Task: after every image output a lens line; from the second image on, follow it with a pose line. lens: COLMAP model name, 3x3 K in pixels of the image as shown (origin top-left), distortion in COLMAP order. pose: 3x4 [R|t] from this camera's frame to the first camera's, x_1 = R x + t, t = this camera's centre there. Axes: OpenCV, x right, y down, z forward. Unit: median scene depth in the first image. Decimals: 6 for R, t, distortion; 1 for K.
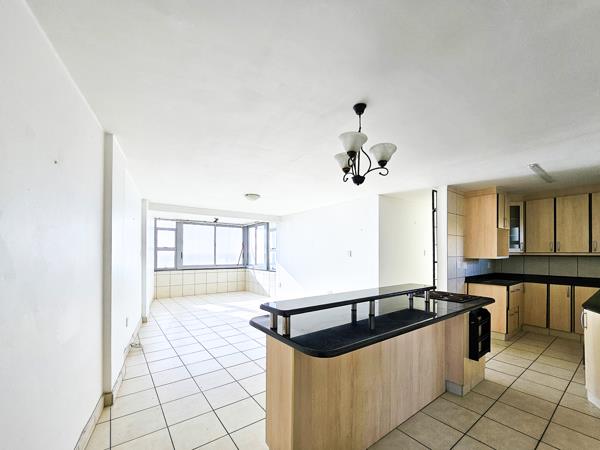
lens RADIAL K [[242.9, 0, 299.2], [0, 242.9, 255.0], [0, 0, 1]] dist [0.000718, 0.000435]
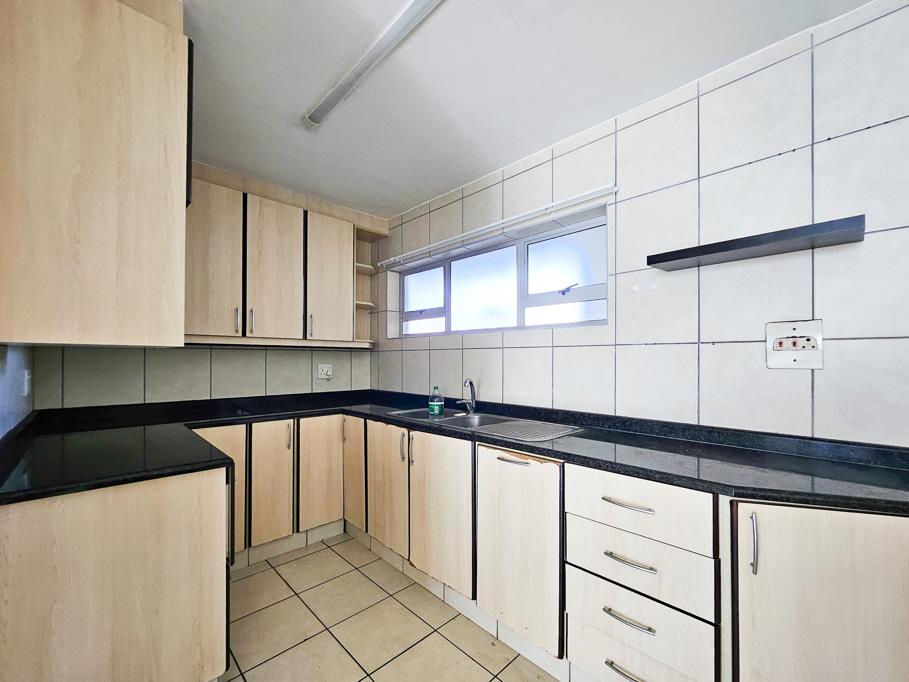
lens RADIAL K [[368.0, 0, 459.5], [0, 368.0, 356.5], [0, 0, 1]] dist [0.000718, 0.000435]
pose [[-0.156201, 0.006916, 0.987701, 0.454062], [0.010801, 0.999928, -0.005294, 0.027790], [-0.987666, 0.009841, -0.156264, 0.796072]]
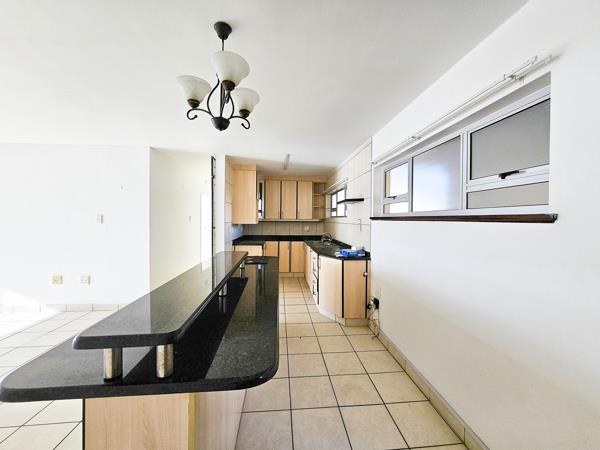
lens RADIAL K [[242.9, 0, 294.8], [0, 242.9, 225.6], [0, 0, 1]] dist [0.000718, 0.000435]
pose [[0.542675, -0.017685, 0.839757, -0.113072], [-0.002002, 0.999748, 0.022348, -0.003694], [-0.839940, -0.013810, 0.542503, 0.161998]]
